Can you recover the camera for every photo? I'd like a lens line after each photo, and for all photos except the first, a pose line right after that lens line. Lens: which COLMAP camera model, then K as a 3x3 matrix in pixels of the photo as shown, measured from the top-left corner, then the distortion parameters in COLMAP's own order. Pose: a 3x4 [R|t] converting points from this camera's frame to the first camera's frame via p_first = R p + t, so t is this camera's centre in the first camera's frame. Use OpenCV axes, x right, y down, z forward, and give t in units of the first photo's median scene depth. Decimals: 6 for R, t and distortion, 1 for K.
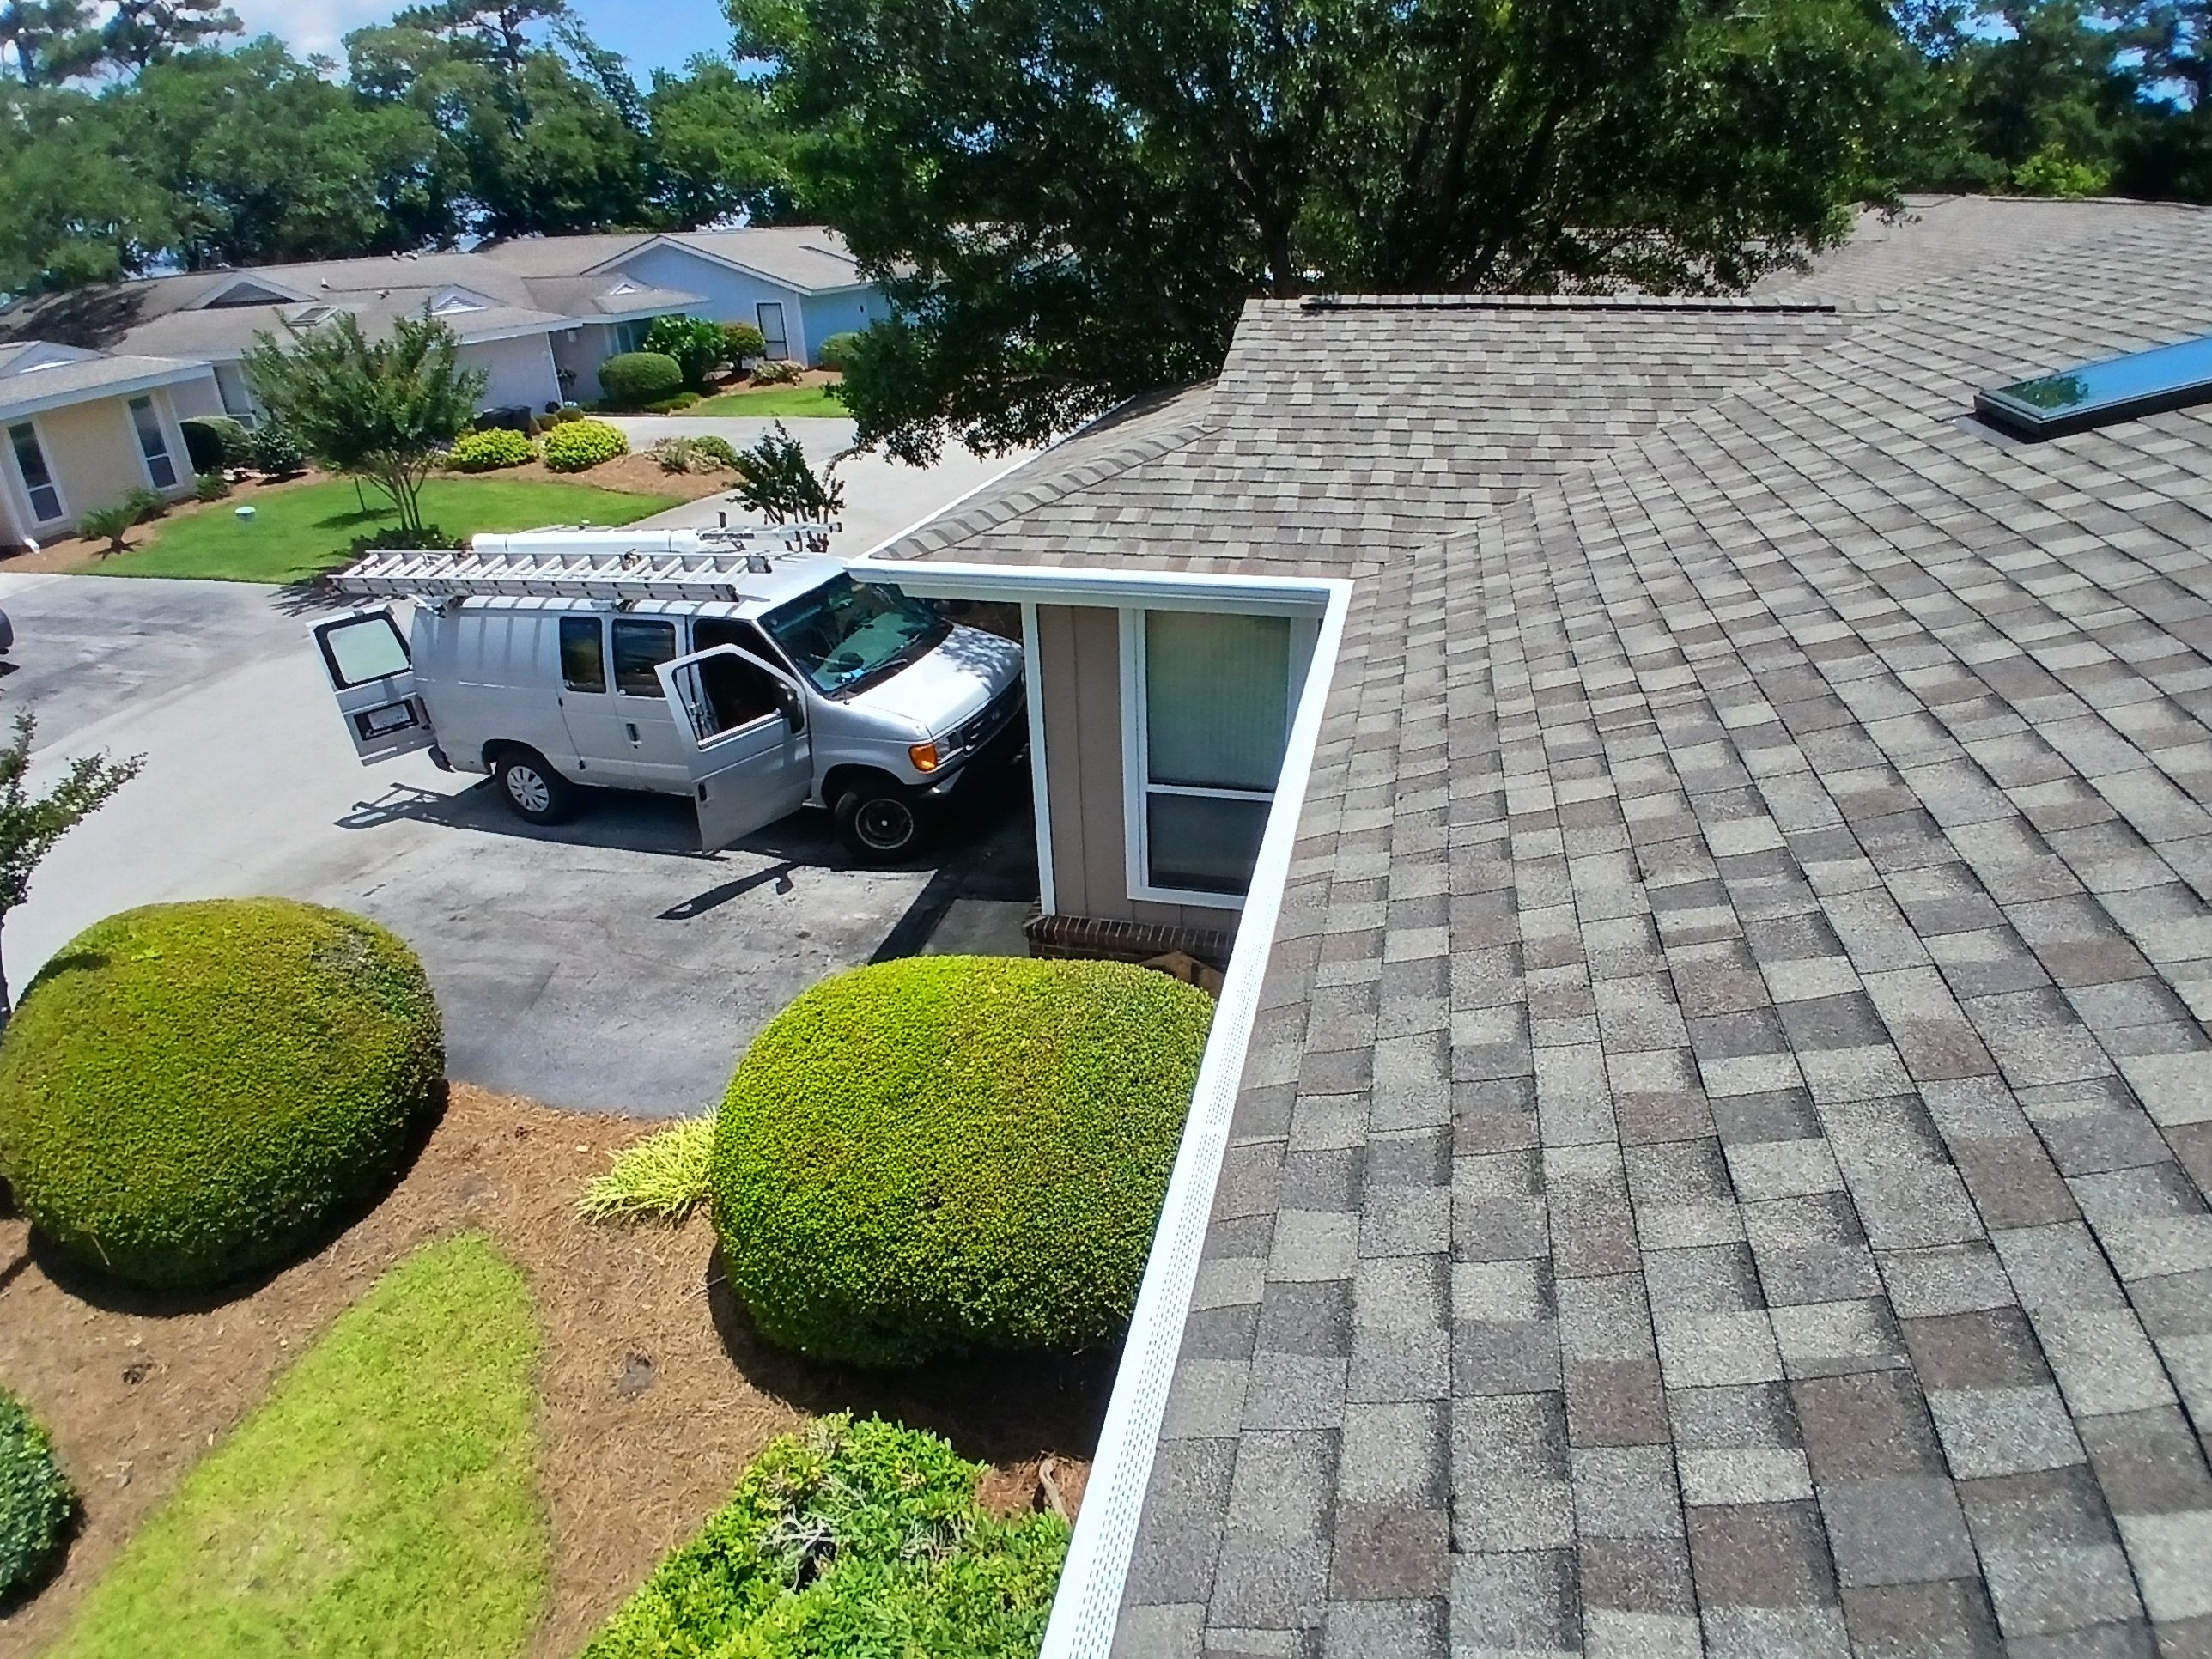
lens RADIAL K [[1117.4, 0, 1122.7], [0, 1117.4, 794.5], [0, 0, 1]] dist [-0.006529, -0.039193]
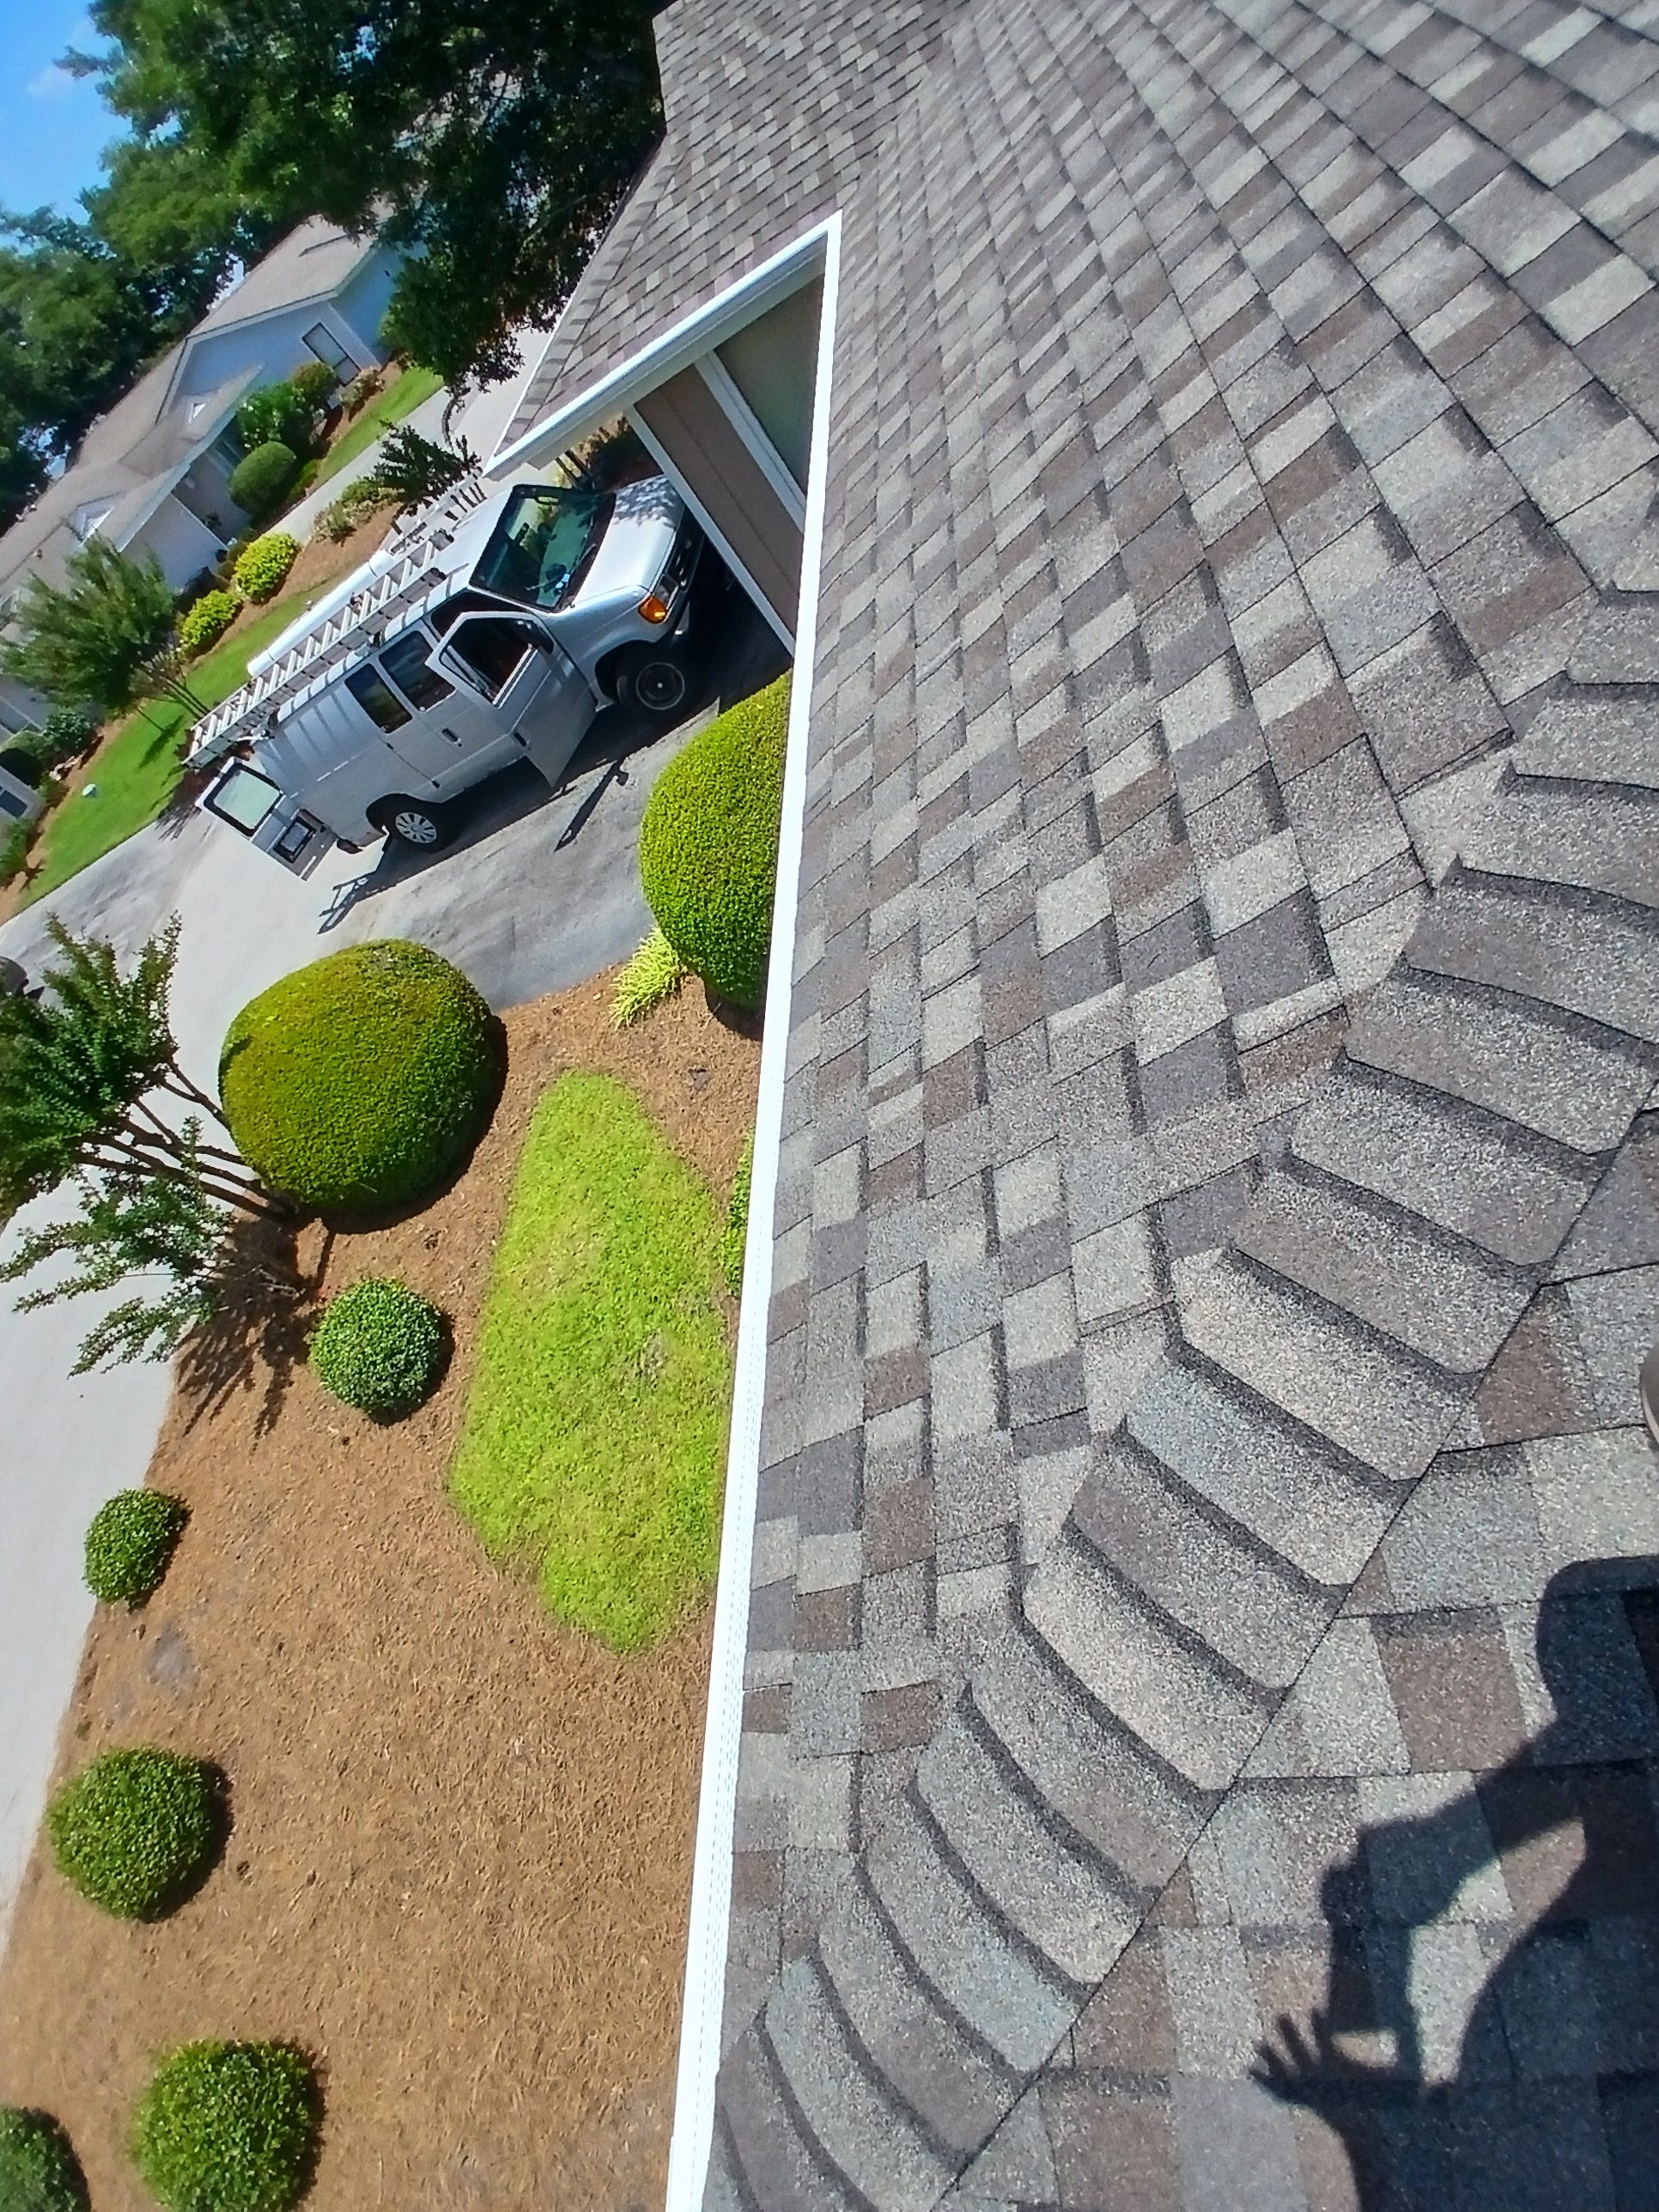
lens RADIAL K [[1117.4, 0, 829.5], [0, 1117.4, 1106.0], [0, 0, 1]] dist [-0.006529, -0.039193]
pose [[0.848234, -0.448536, -0.281628, 0.063479], [0.521655, 0.799447, 0.297926, 0.115996], [0.091516, -0.399624, 0.912100, -0.209510]]
